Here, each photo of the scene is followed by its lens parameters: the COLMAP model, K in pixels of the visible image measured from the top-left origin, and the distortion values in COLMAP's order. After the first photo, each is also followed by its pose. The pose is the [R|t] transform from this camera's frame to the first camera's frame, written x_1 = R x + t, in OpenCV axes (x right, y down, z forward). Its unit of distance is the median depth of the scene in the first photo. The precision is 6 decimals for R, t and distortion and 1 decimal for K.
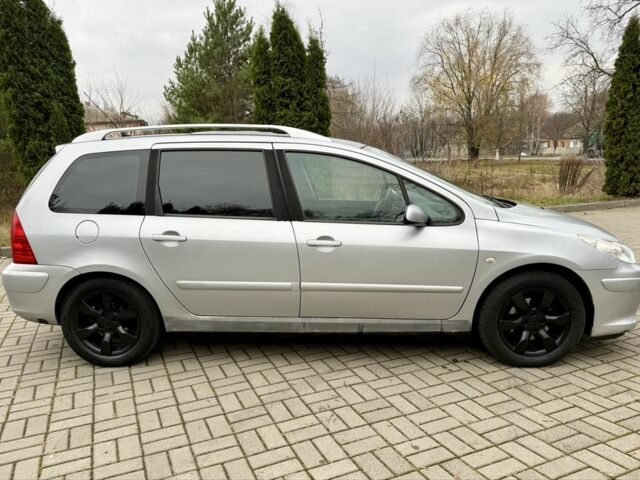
lens RADIAL K [[485.4, 0, 292.0], [0, 485.4, 254.2], [0, 0, 1]] dist [0.146344, -0.226905]
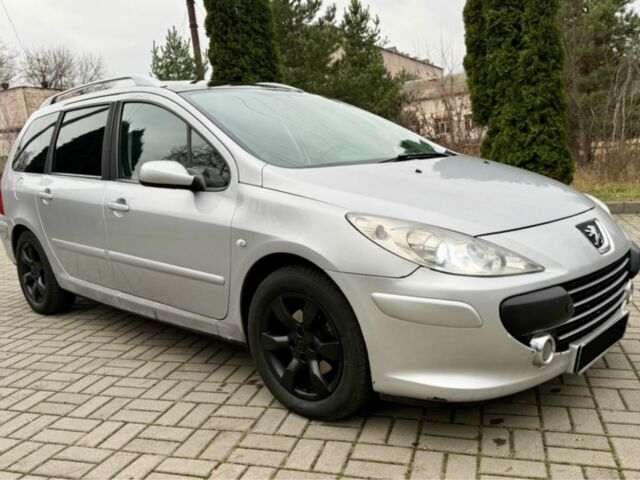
lens RADIAL K [[554.0, 0, 320.0], [0, 554.0, 240.0], [0, 0, 1]] dist [0.014928, -0.002637]
pose [[0.777536, 0.082225, -0.623440, 0.927942], [-0.078828, 0.996339, 0.033094, -0.024954], [0.623878, 0.023413, 0.781171, 0.447551]]
